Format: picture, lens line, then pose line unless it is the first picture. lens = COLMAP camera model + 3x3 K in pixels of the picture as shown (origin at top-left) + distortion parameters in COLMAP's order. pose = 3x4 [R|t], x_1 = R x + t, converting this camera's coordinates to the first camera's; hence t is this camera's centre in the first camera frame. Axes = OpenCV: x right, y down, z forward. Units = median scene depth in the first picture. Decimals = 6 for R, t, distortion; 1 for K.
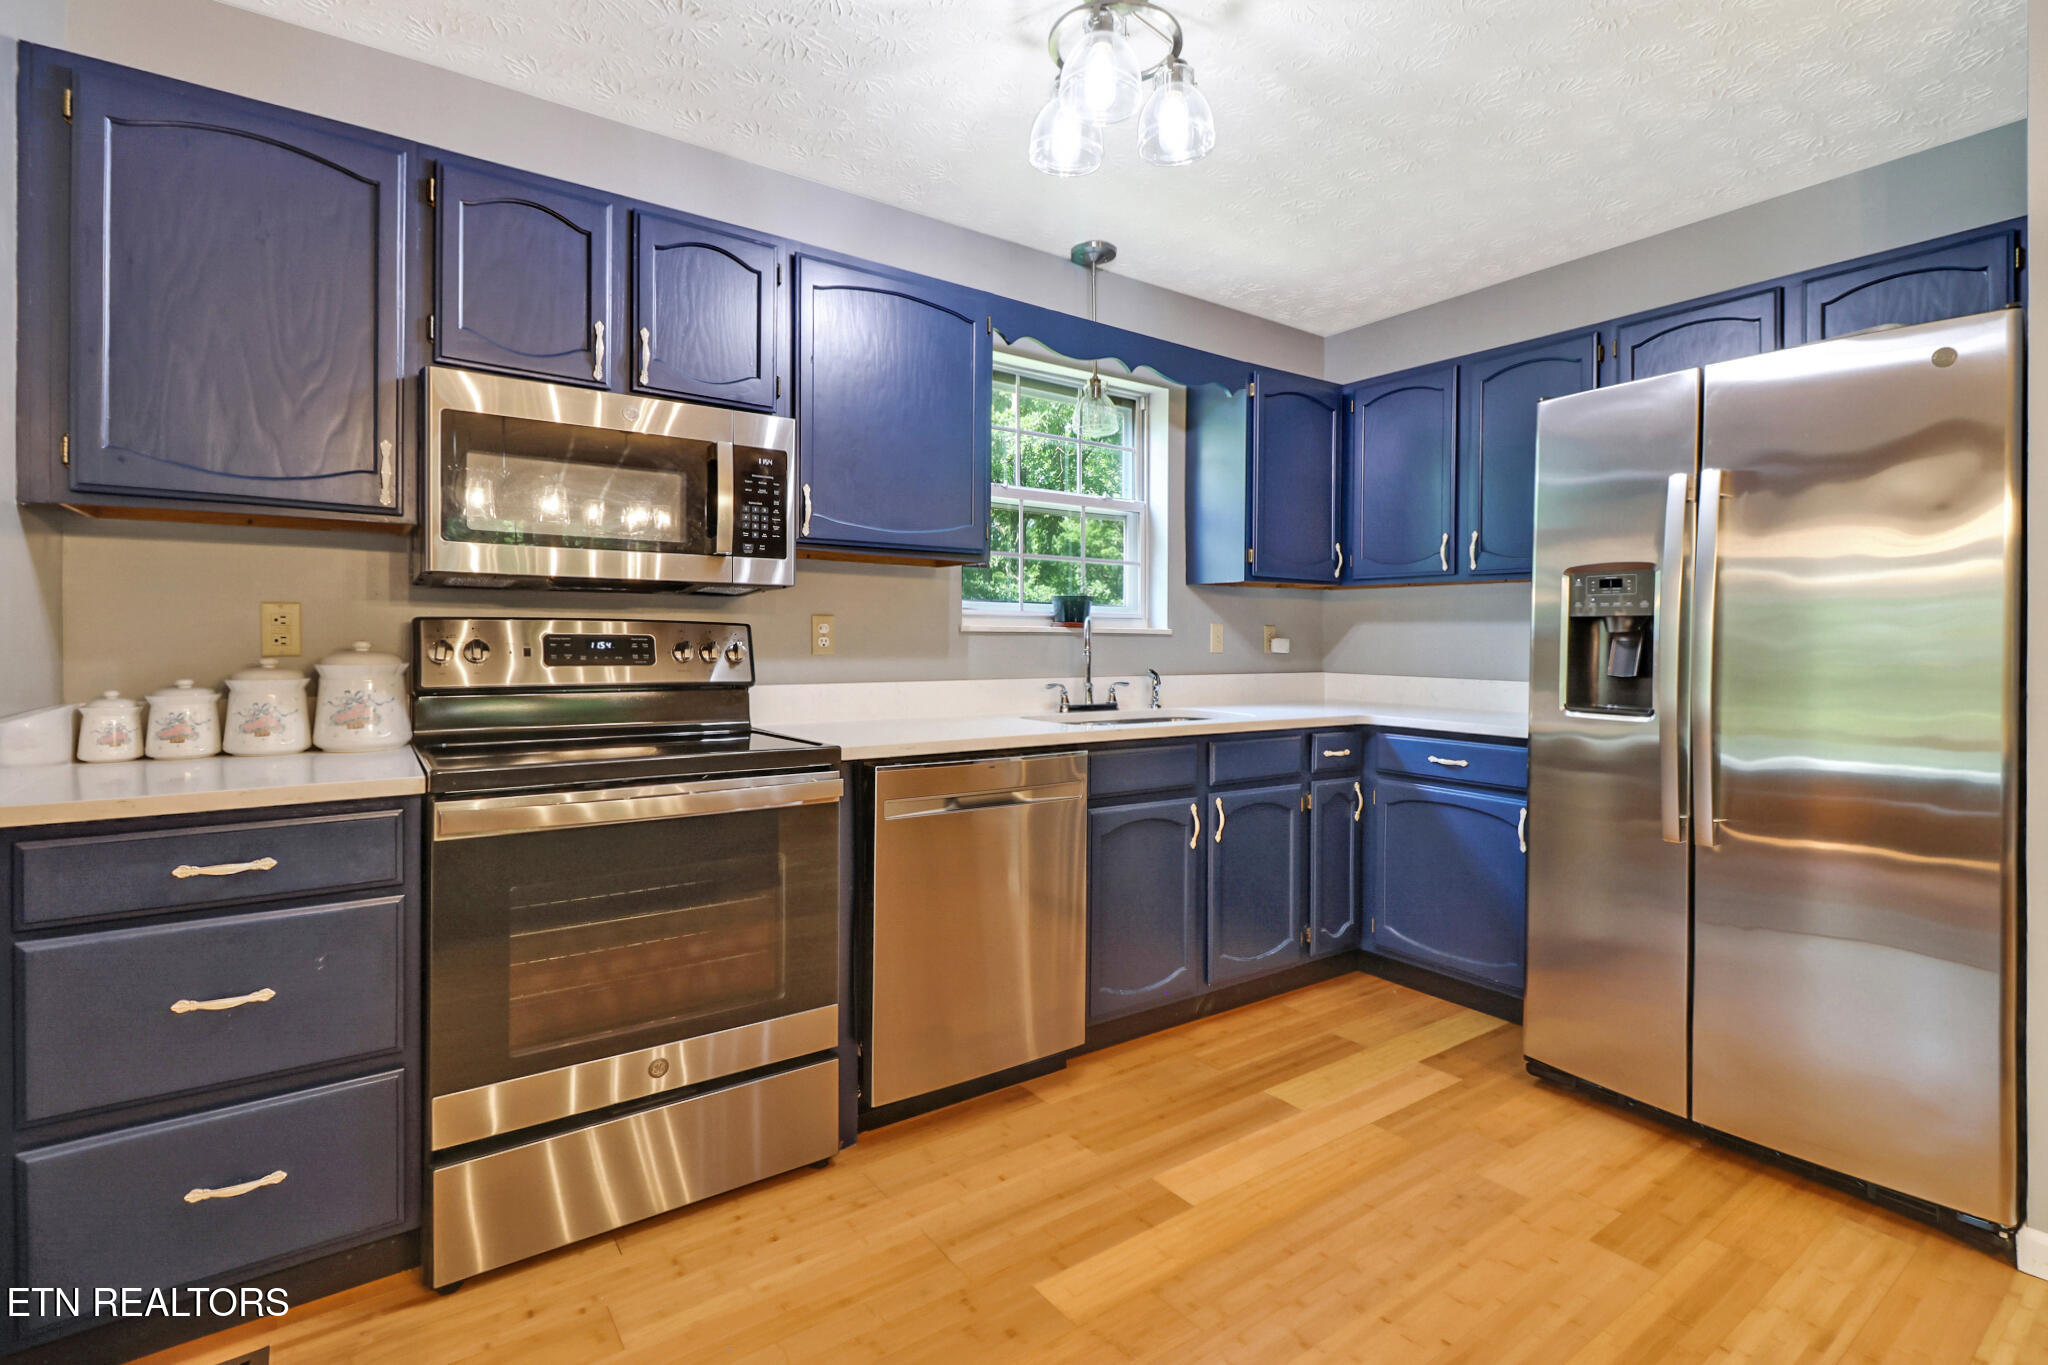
lens RADIAL K [[955.6, 0, 1054.7], [0, 955.6, 657.2], [0, 0, 1]] dist [0.032880, -0.022164]
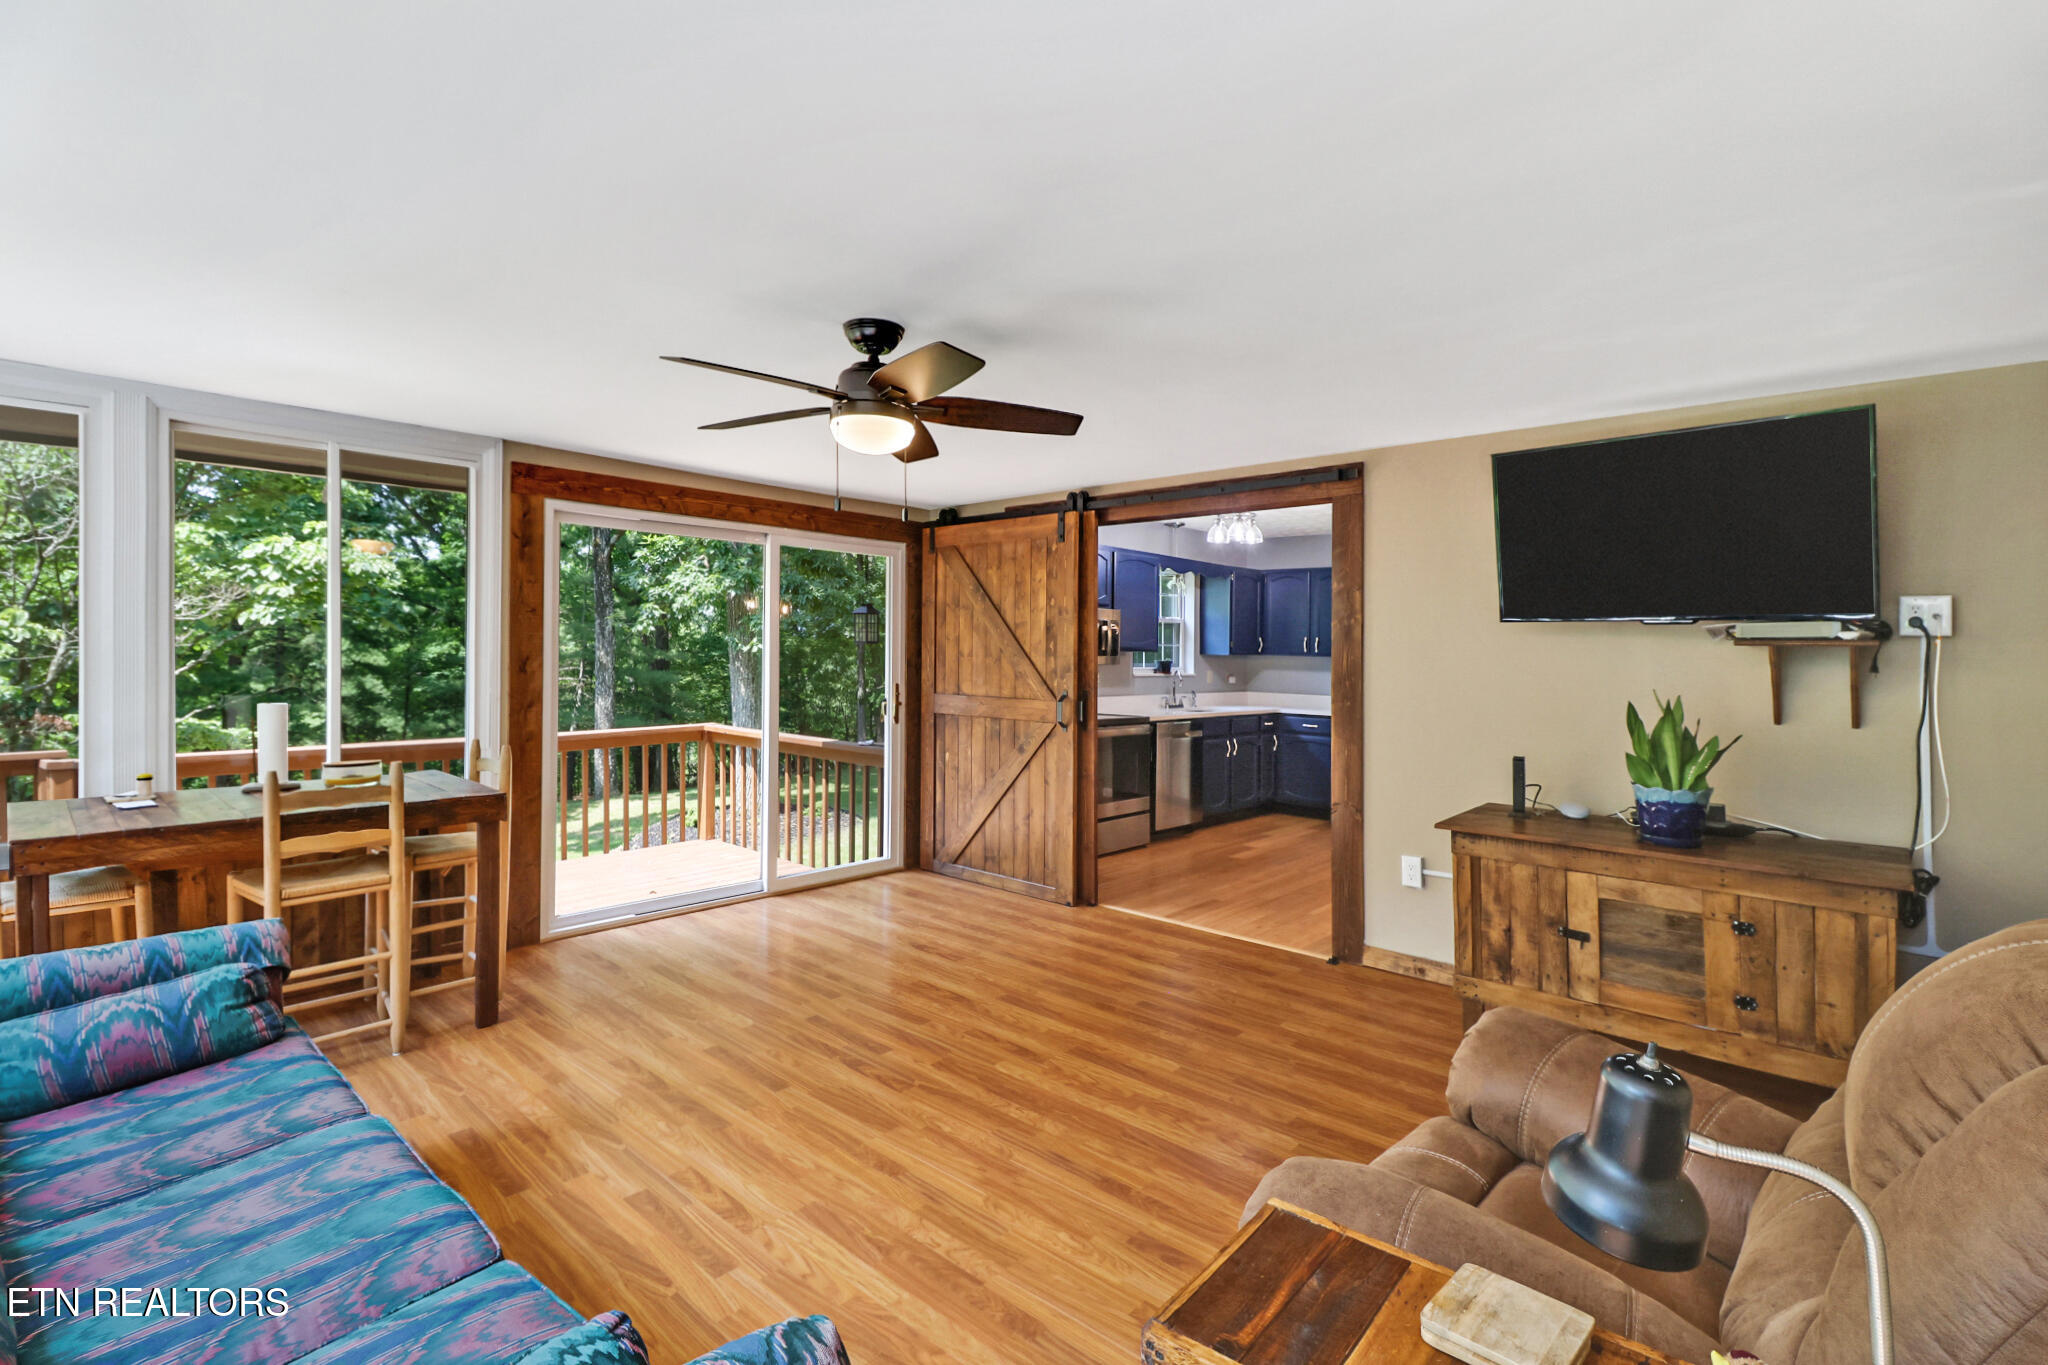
lens RADIAL K [[955.6, 0, 1054.7], [0, 955.6, 657.2], [0, 0, 1]] dist [0.032880, -0.022164]
pose [[0.974272, 0.002629, 0.225362, -0.817973], [0.001696, 0.999818, -0.018995, -0.028468], [-0.225371, 0.018889, 0.974090, -1.331370]]
